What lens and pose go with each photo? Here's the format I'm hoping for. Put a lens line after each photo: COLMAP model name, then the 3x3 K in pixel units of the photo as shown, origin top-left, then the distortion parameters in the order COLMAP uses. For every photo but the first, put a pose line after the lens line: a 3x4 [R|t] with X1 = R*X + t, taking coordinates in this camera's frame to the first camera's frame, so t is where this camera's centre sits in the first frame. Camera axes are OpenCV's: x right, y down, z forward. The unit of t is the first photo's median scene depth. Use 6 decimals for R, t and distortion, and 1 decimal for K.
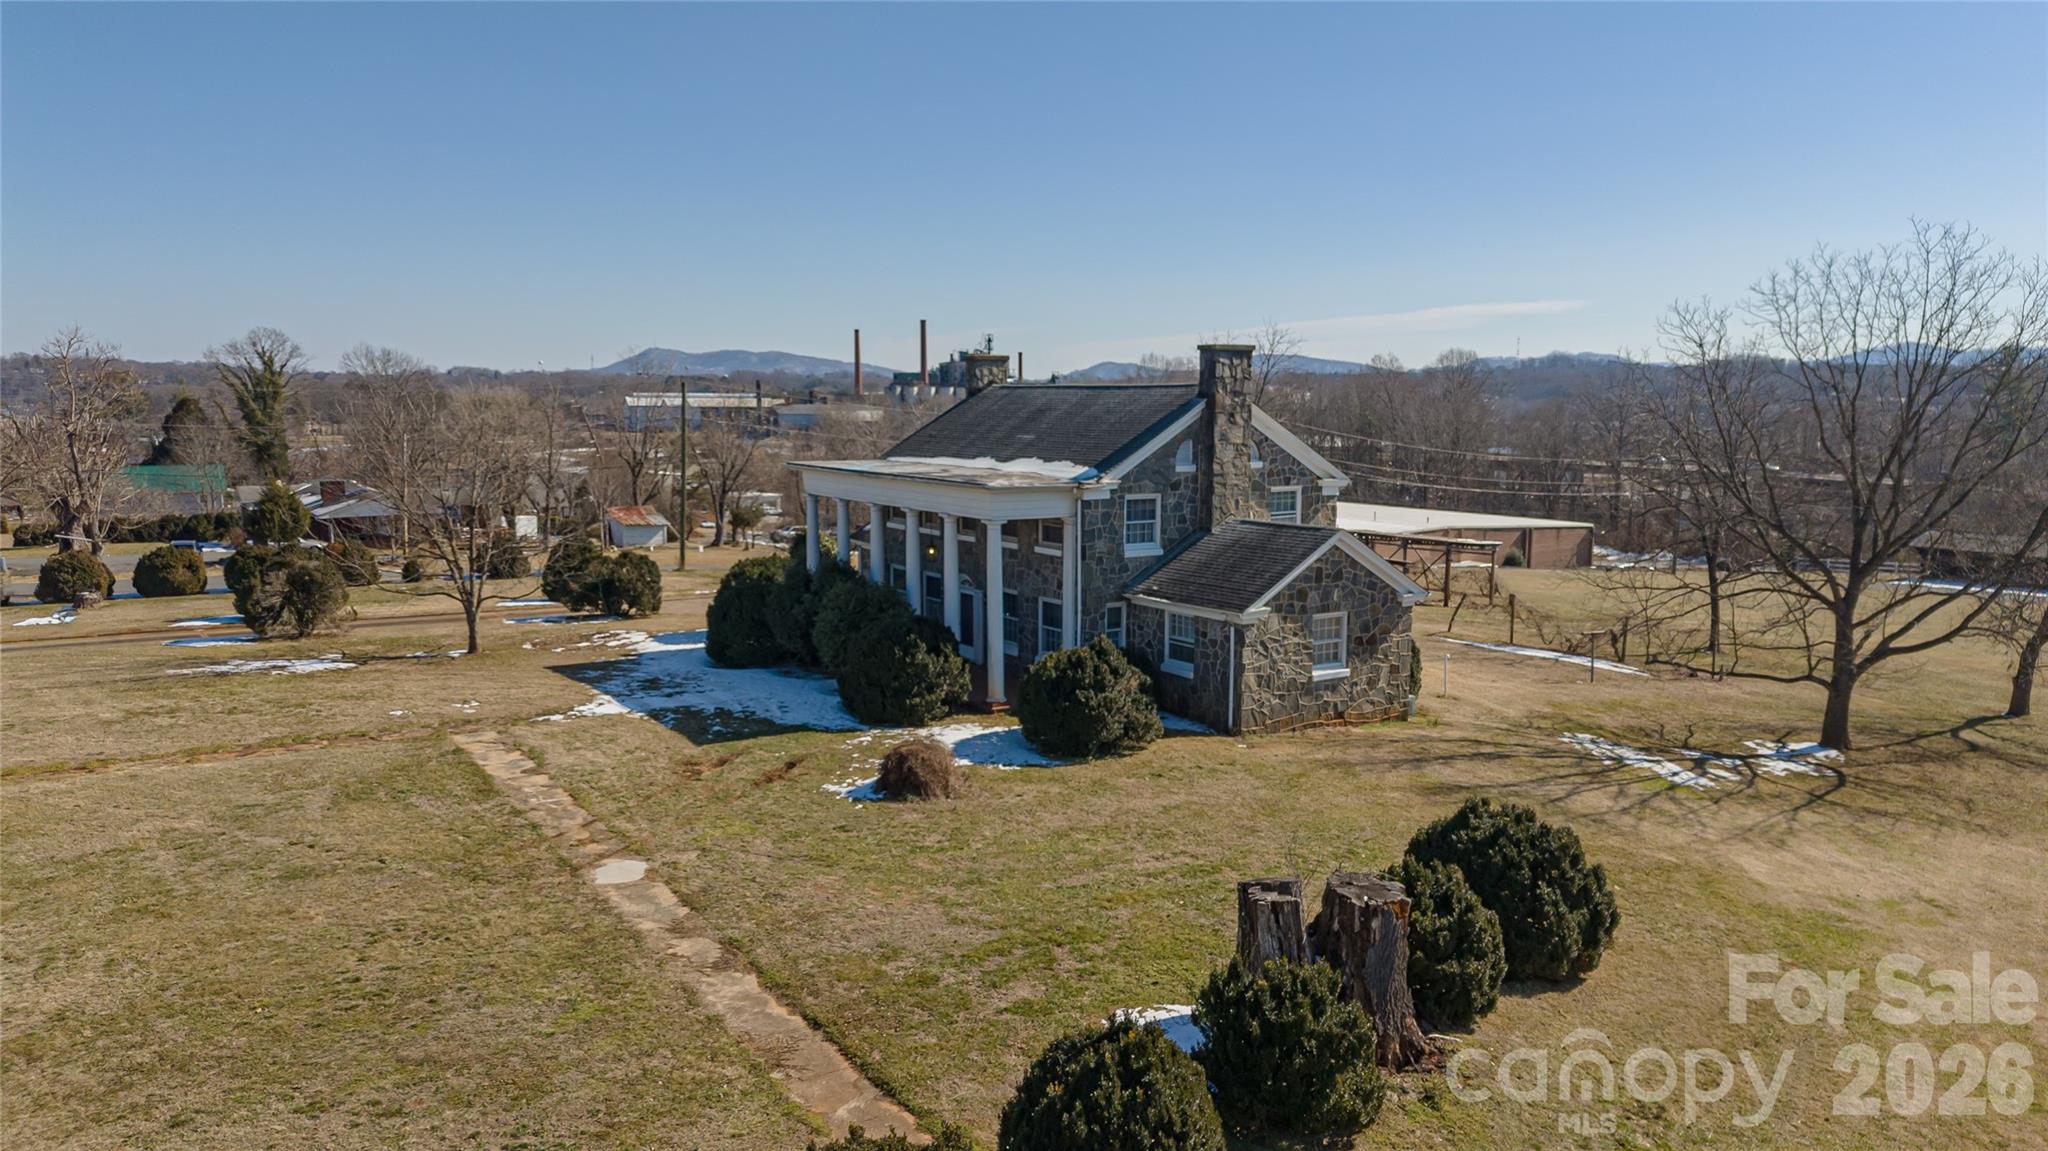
lens RADIAL K [[1437.1, 0, 1014.8], [0, 1437.1, 573.2], [0, 0, 1]] dist [0.087943, -0.111280]
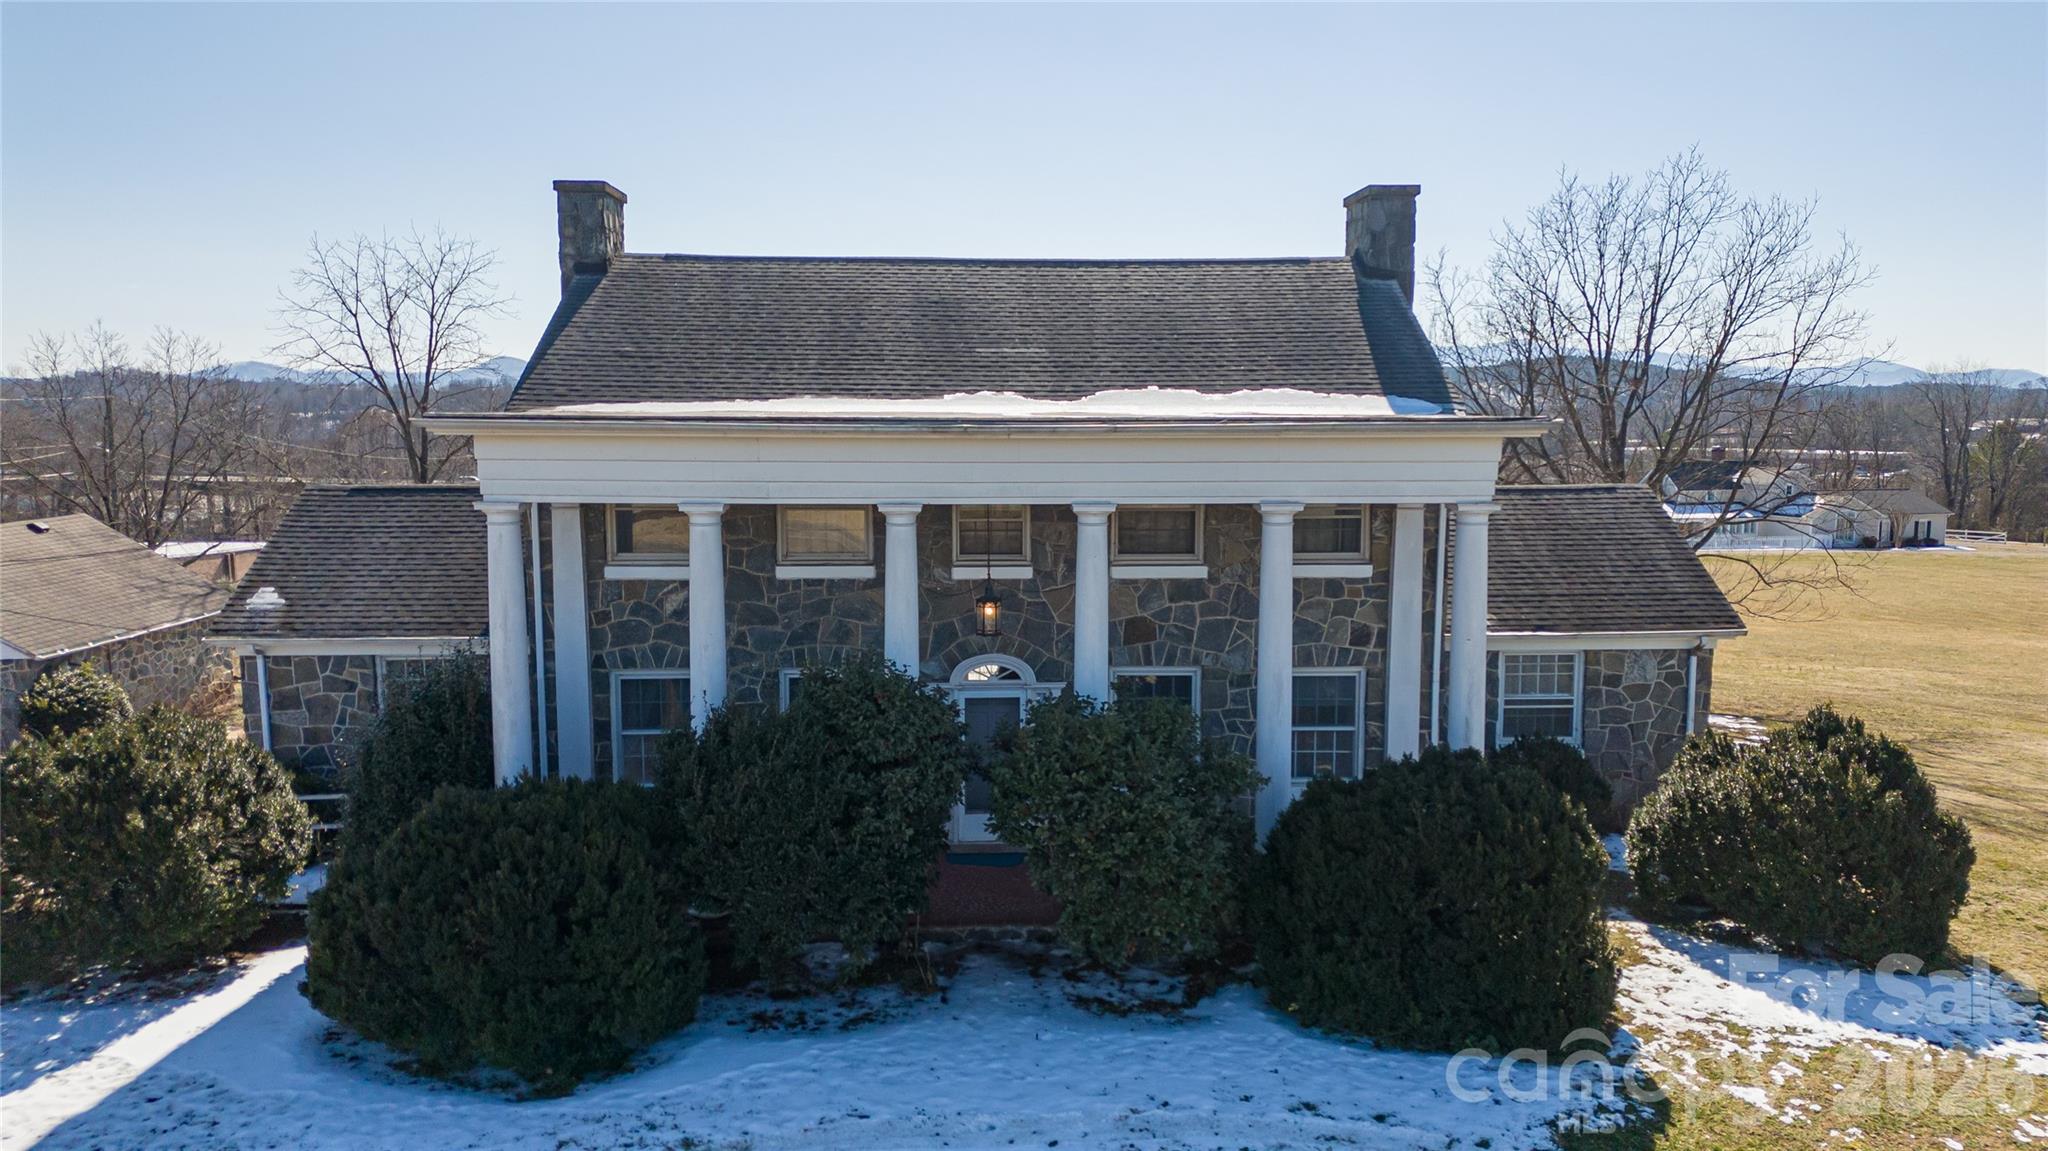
lens RADIAL K [[1430.9, 0, 1016.6], [0, 1430.9, 574.6], [0, 0, 1]] dist [0.071523, -0.066840]
pose [[0.510771, -0.097350, 0.854187, -0.473917], [0.107030, 0.993039, 0.049175, -0.052391], [-0.853029, 0.066306, 0.517635, 0.895422]]
